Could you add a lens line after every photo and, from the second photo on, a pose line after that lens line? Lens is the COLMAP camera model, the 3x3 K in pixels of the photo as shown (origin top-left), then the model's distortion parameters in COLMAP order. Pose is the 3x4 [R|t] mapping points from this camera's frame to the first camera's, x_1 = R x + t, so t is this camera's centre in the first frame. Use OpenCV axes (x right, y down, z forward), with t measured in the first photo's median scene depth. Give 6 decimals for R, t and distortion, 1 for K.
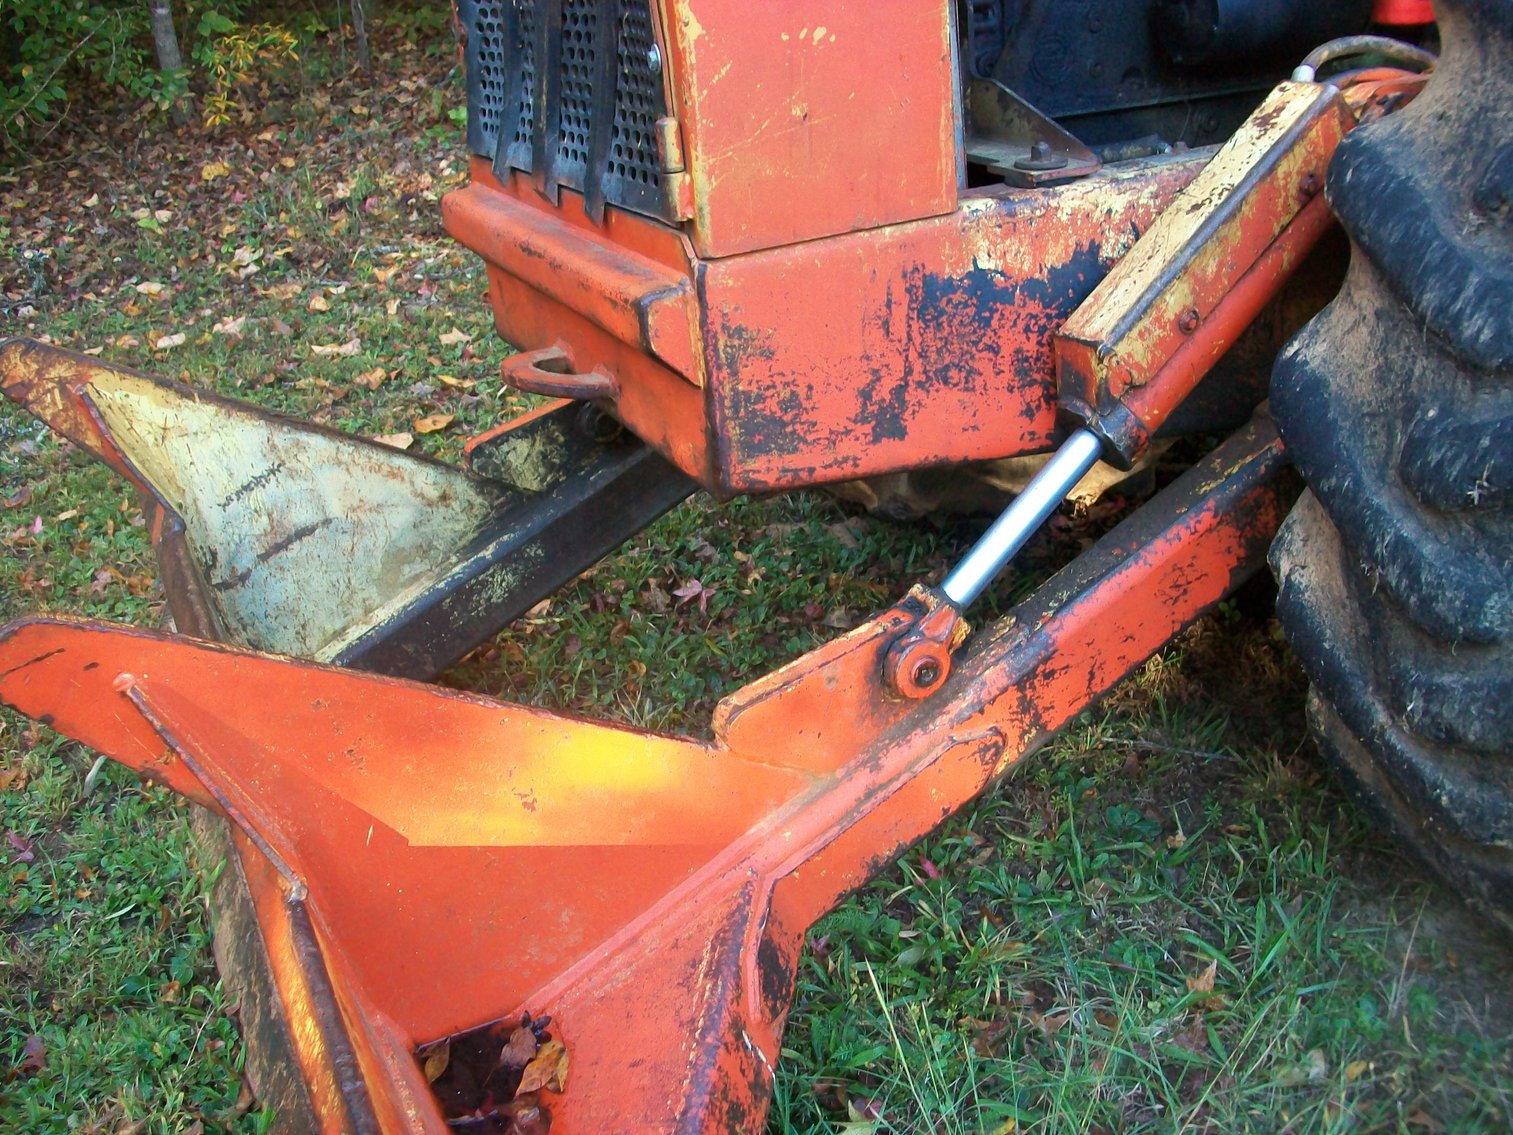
lens RADIAL K [[1528.9, 0, 748.1], [0, 1528.9, 570.4], [0, 0, 1]] dist [-0.133105, 0.000000]
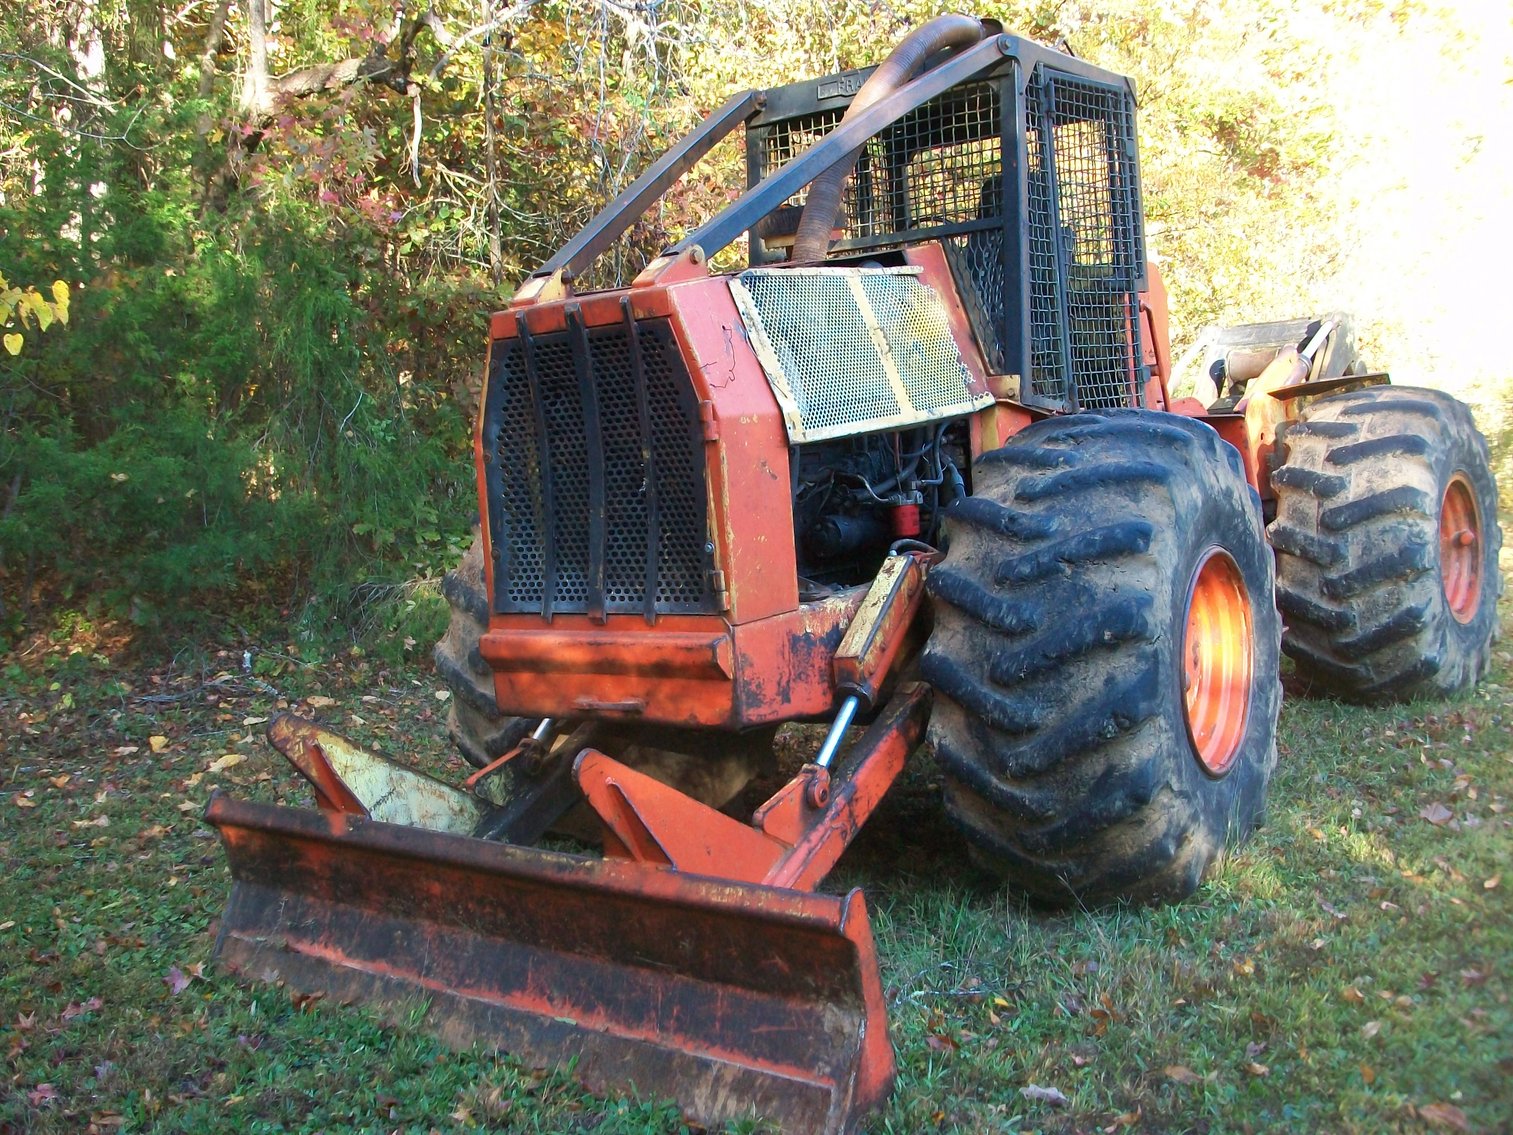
lens RADIAL K [[1528.9, 0, 748.7], [0, 1528.9, 566.9], [0, 0, 1]] dist [-0.133105, 0.000000]
pose [[0.865708, -0.019796, 0.500158, -1.130379], [0.205061, 0.925546, -0.318301, 0.457524], [-0.456618, 0.378118, 0.805312, -0.959276]]
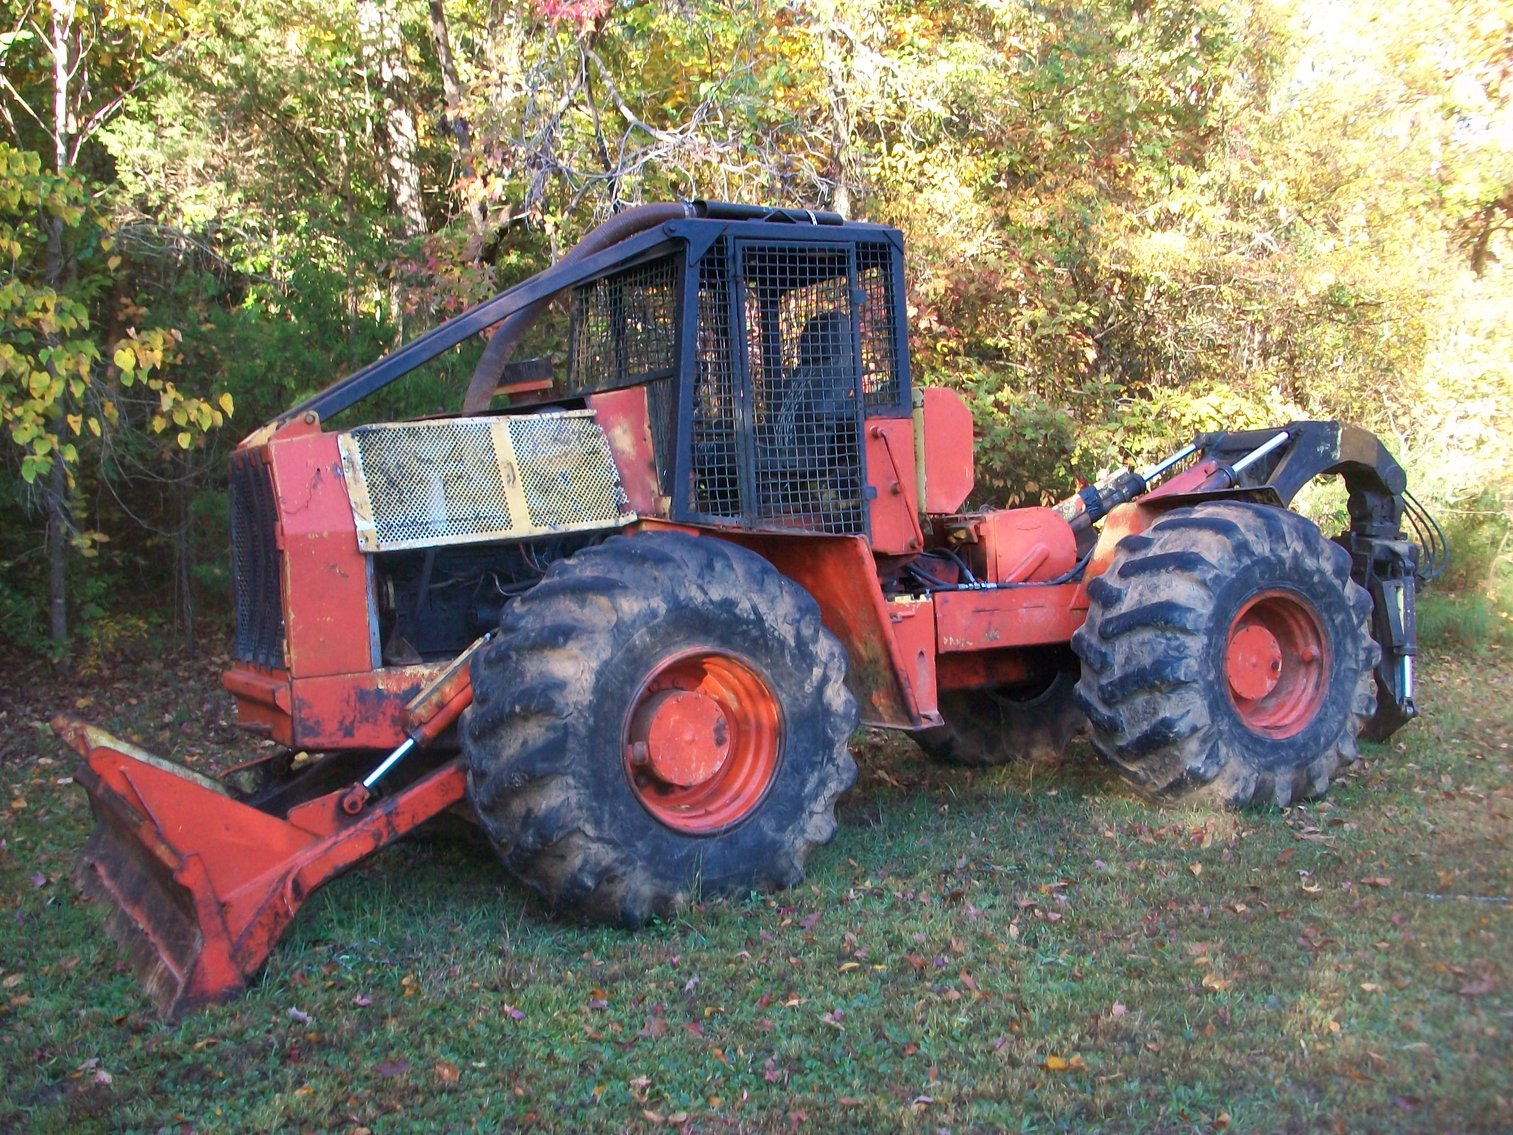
lens RADIAL K [[1528.9, 0, 753.0], [0, 1528.9, 573.3], [0, 0, 1]] dist [-0.133105, 0.000000]
pose [[0.991323, 0.041183, 0.124833, 0.532594], [0.010458, 0.921938, -0.387196, 0.858745], [-0.131034, 0.385141, 0.913508, -2.236362]]
